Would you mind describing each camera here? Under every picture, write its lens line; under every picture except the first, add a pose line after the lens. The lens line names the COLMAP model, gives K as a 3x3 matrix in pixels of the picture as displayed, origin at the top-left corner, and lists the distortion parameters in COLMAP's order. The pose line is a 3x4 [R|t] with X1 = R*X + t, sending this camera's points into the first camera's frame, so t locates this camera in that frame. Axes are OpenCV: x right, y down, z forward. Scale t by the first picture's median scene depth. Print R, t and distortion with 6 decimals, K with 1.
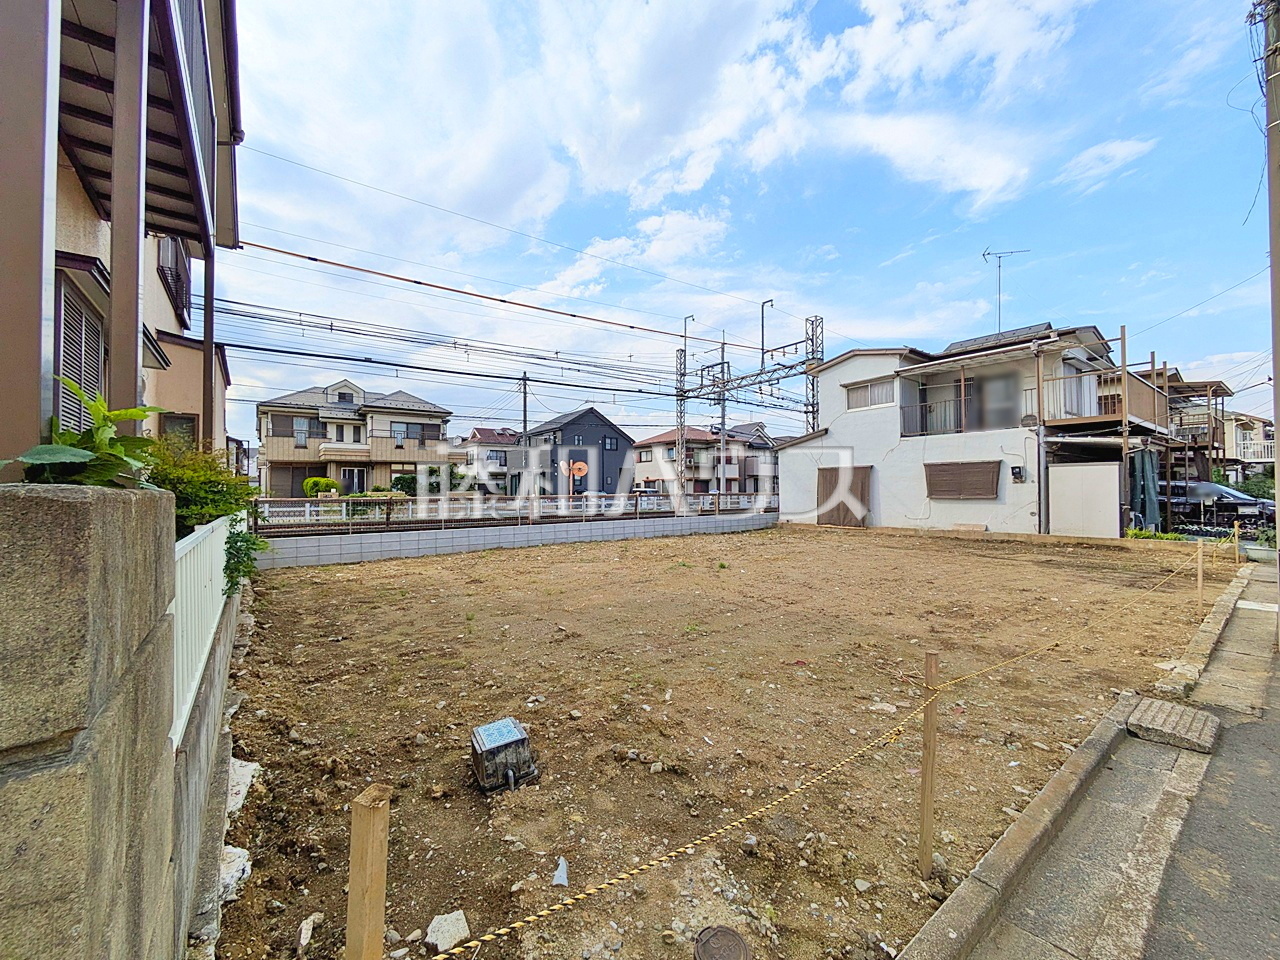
lens RADIAL K [[514.3, 0, 634.1], [0, 514.3, 477.1], [0, 0, 1]] dist [-0.002929, 0.002005]
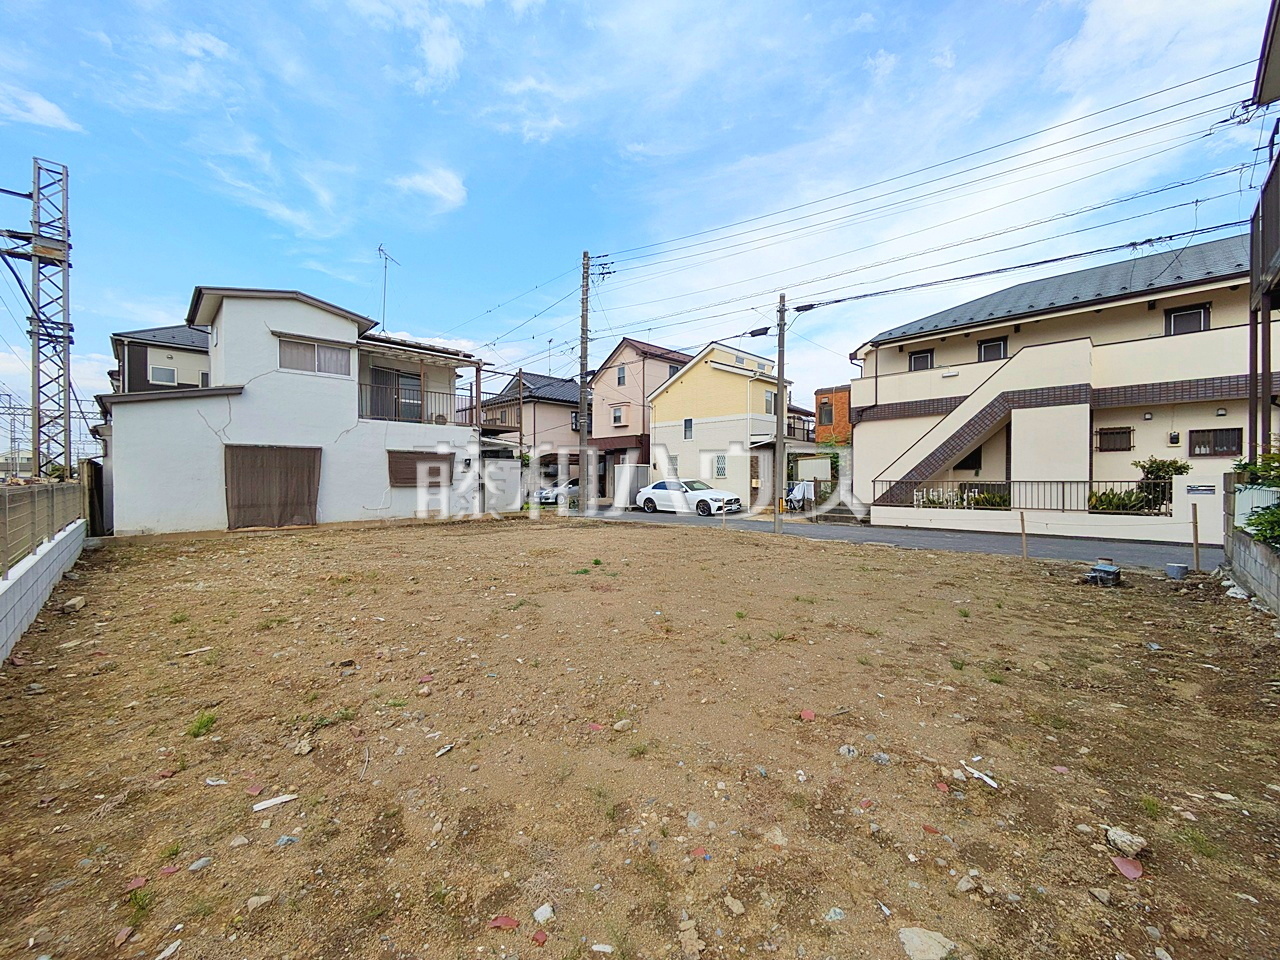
lens RADIAL K [[514.3, 0, 642.9], [0, 514.3, 481.3], [0, 0, 1]] dist [-0.002929, 0.002005]
pose [[-0.130934, -0.011000, 0.991330, -0.403438], [-0.024506, 0.999669, 0.007856, 0.011123], [-0.991088, -0.023265, -0.131160, 0.618761]]
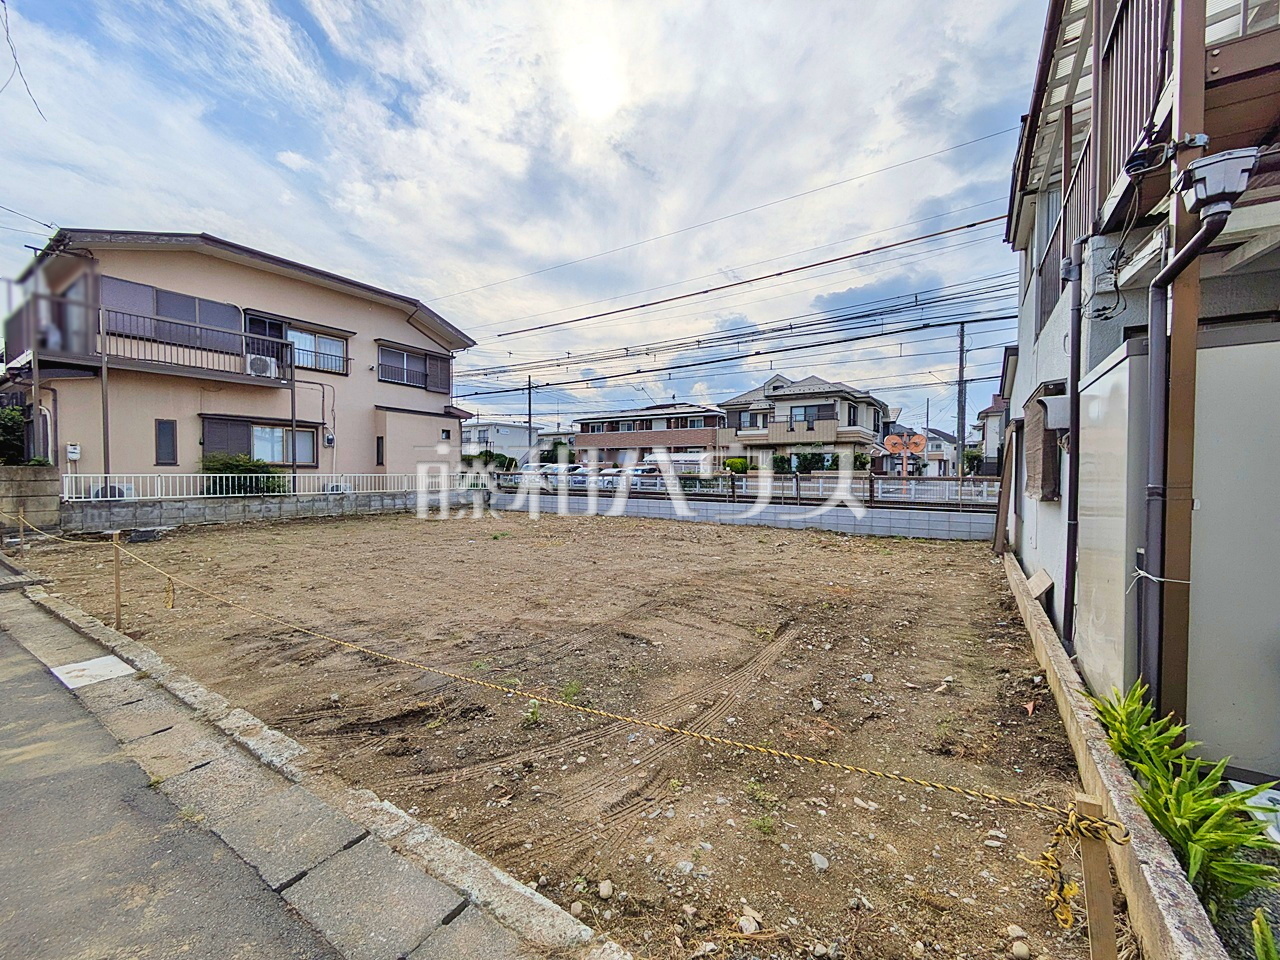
lens RADIAL K [[514.3, 0, 632.1], [0, 514.3, 499.6], [0, 0, 1]] dist [-0.002929, 0.002005]
pose [[0.325011, 0.063369, -0.943585, 0.776253], [0.017706, 0.997170, 0.073066, 0.005305], [0.945544, -0.040454, 0.322969, 0.527470]]
